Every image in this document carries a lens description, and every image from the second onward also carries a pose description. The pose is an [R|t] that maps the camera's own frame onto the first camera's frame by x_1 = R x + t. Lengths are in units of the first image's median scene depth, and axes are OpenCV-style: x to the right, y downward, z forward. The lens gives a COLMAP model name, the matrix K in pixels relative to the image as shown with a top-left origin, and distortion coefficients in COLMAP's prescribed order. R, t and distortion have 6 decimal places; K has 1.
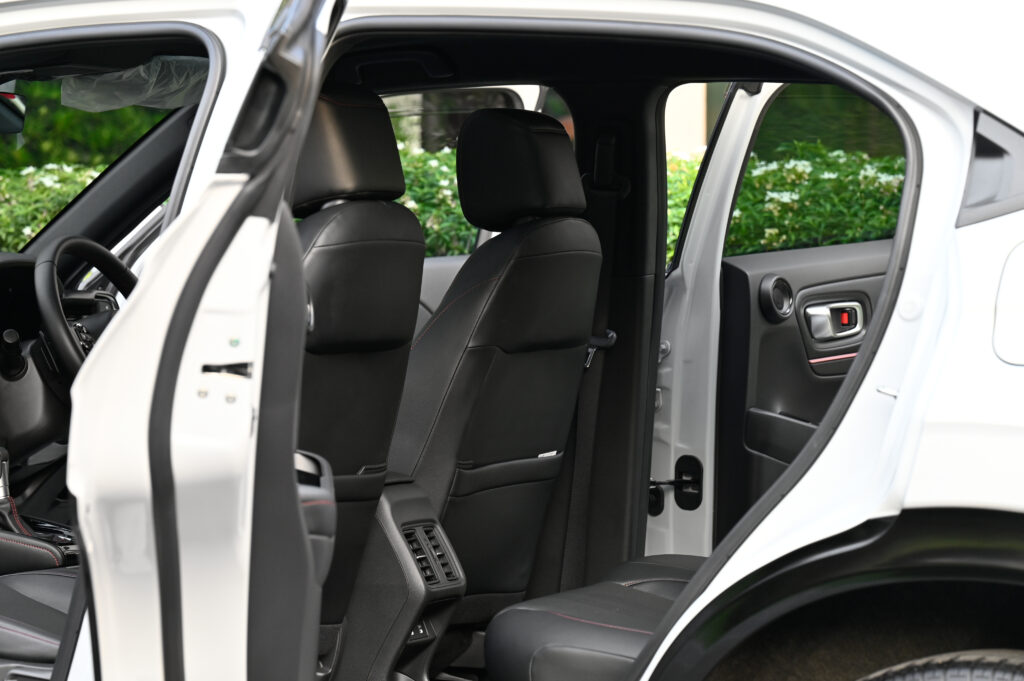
lens RADIAL K [[3982.7, 0, 512.0], [0, 3982.7, 340.5], [0, 0, 1]] dist [-0.126676, 3.093273]
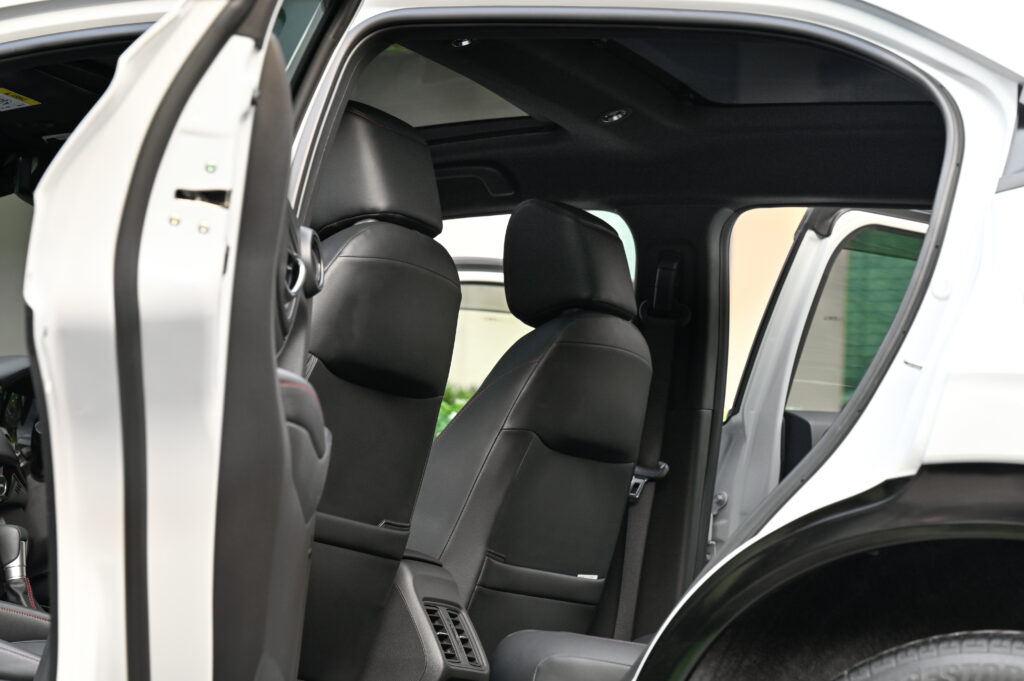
lens RADIAL K [[3973.5, 0, 512.0], [0, 3973.5, 340.5], [0, 0, 1]] dist [0.091812, -2.870276]
pose [[0.997757, 0.049100, -0.045493, 0.033926], [-0.055499, 0.986791, -0.152195, 0.129557], [0.037419, 0.154378, 0.987303, 0.047823]]
